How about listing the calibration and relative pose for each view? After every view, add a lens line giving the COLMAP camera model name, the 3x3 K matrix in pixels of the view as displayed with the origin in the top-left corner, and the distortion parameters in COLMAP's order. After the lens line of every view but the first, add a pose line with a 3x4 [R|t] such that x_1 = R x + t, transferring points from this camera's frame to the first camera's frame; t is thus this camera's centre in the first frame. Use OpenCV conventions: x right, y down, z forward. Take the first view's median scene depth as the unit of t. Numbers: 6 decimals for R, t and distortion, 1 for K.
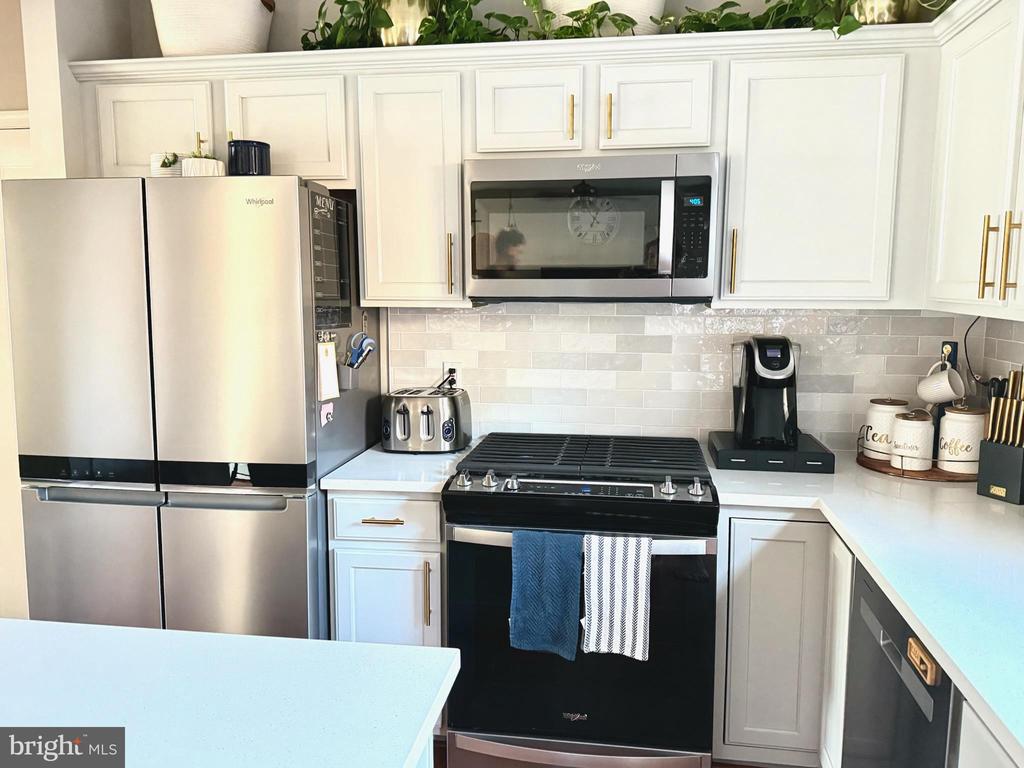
lens RADIAL K [[792.5, 0, 509.6], [0, 792.5, 380.9], [0, 0, 1]] dist [0.034119, -0.026012]
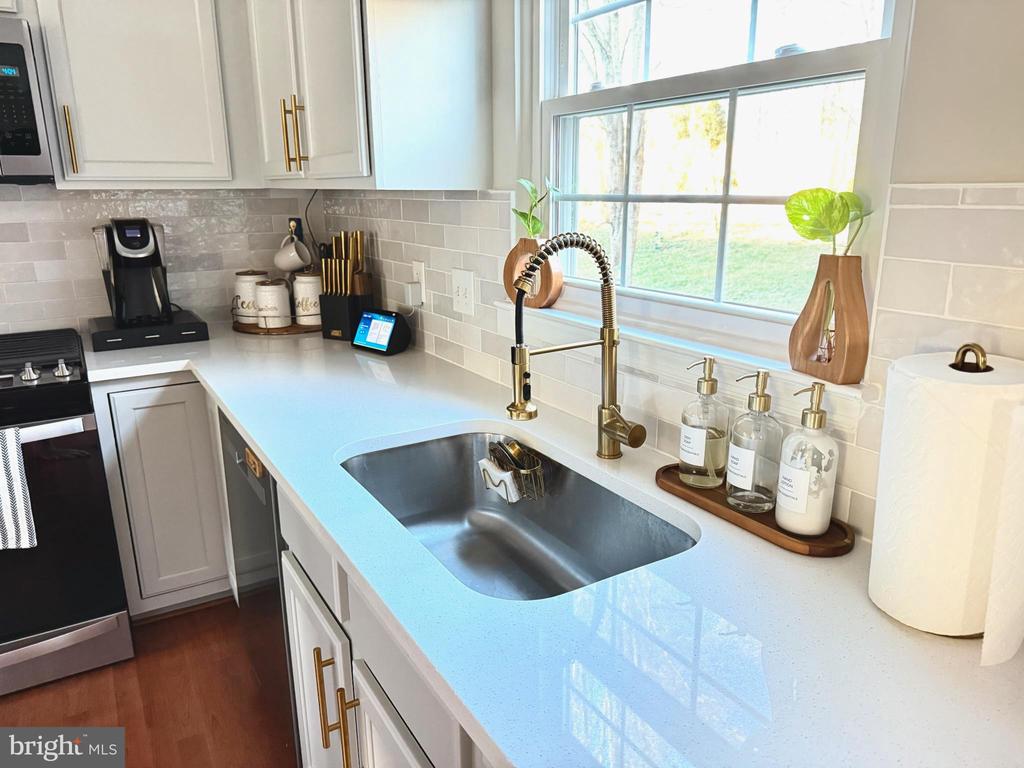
lens RADIAL K [[727.8, 0, 514.7], [0, 727.8, 386.0], [0, 0, 1]] dist [0.079947, -0.110711]
pose [[0.763113, -0.174880, 0.622154, 0.080219], [0.091261, 0.982205, 0.164148, 0.049640], [-0.639789, -0.068485, 0.765493, -0.070985]]
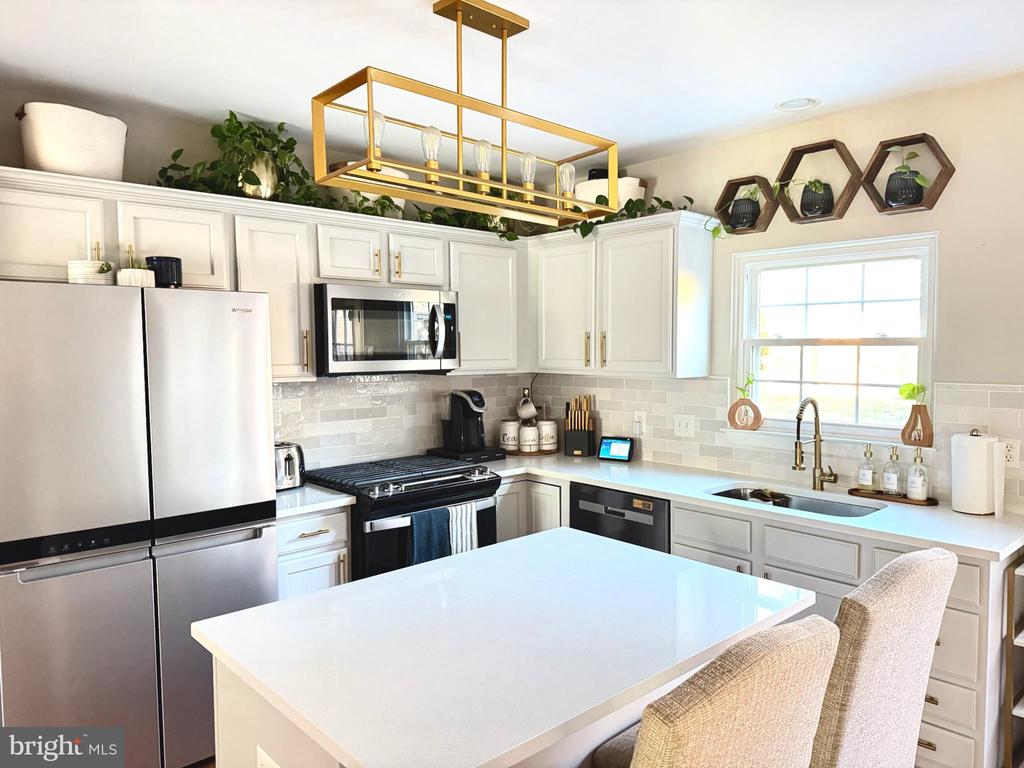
lens RADIAL K [[727.8, 0, 503.9], [0, 727.8, 381.3], [0, 0, 1]] dist [0.079947, -0.110711]
pose [[0.628423, -0.044817, 0.776580, -0.959115], [0.106840, 0.993850, -0.029102, -0.019095], [-0.770500, 0.101258, 0.629346, -0.116885]]
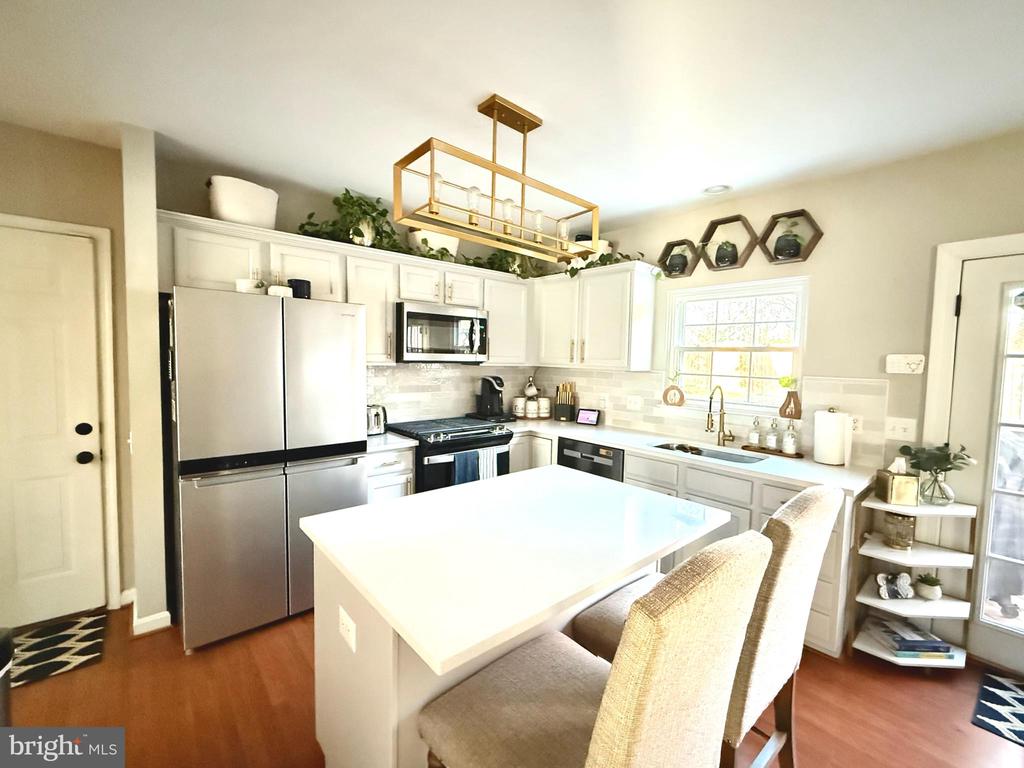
lens RADIAL K [[438.7, 0, 503.9], [0, 438.7, 381.1], [0, 0, 1]] dist [0.000695, 0.000709]
pose [[0.648895, -0.027888, 0.760367, -0.874925], [0.076729, 0.996632, -0.028926, 0.010980], [-0.757000, 0.077113, 0.648849, -0.037107]]
